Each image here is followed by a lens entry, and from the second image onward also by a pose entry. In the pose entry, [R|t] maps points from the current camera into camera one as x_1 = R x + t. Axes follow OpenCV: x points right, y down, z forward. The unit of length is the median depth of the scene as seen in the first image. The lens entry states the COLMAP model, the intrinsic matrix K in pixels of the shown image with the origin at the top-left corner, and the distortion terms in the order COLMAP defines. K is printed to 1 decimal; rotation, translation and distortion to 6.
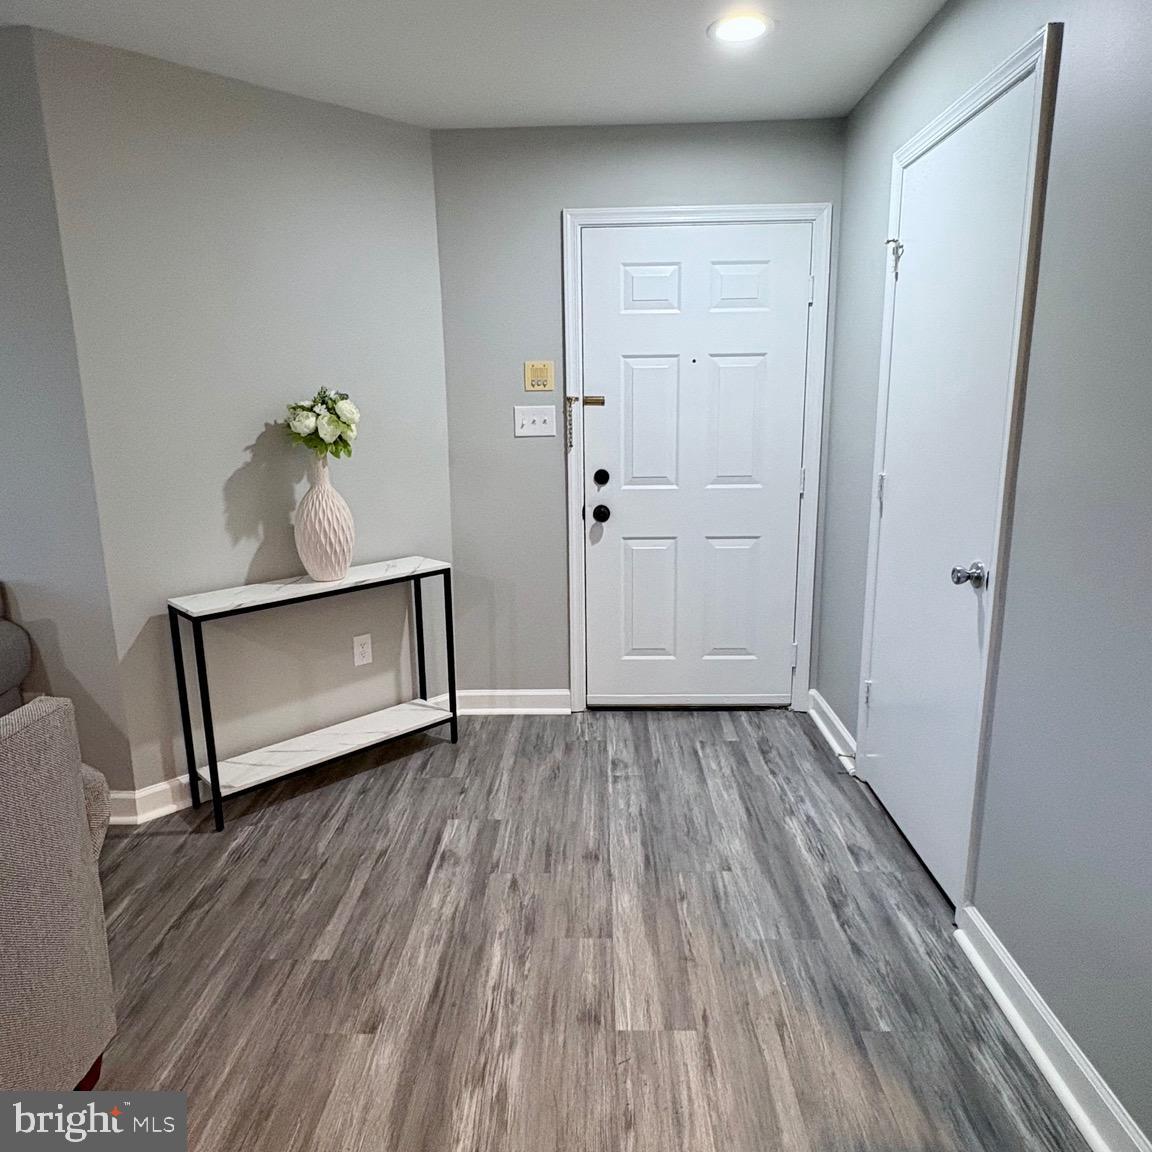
lens RADIAL K [[792.5, 0, 577.0], [0, 792.5, 569.1], [0, 0, 1]] dist [-0.005866, 0.000696]
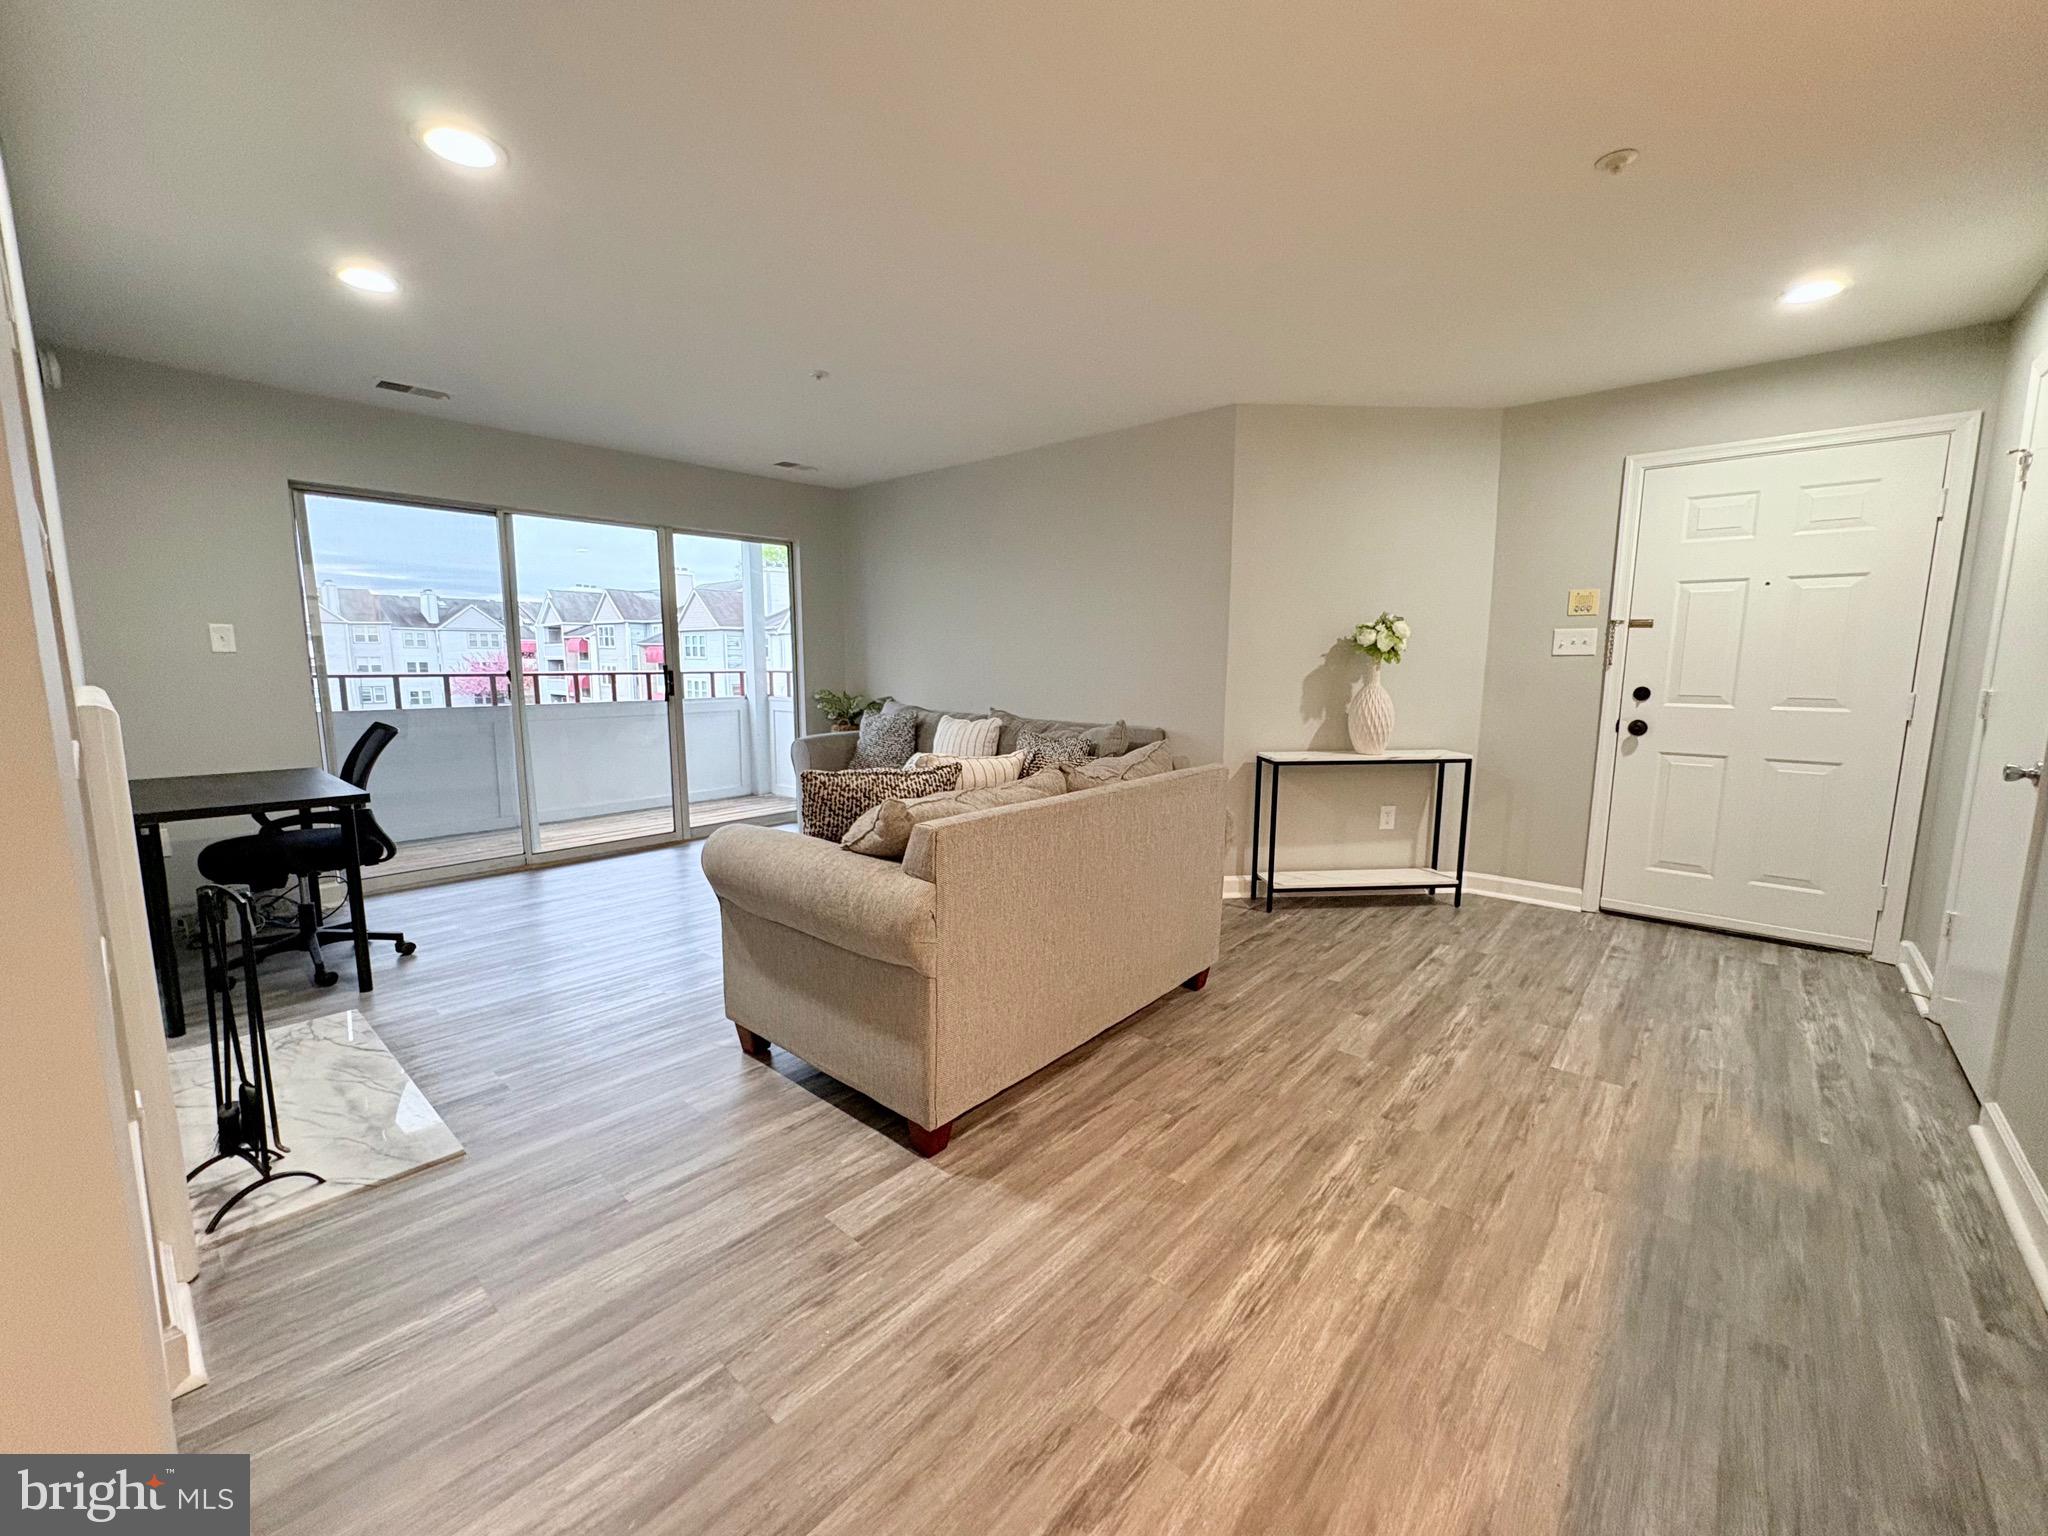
lens RADIAL K [[818.0, 0, 1025.1], [0, 818.0, 765.3], [0, 0, 1]] dist [0.000655, 0.000204]
pose [[0.765526, 0.101856, -0.635291, 0.127140], [-0.146561, 0.989037, -0.018034, 0.147465], [0.626490, 0.106914, 0.772062, -0.449212]]
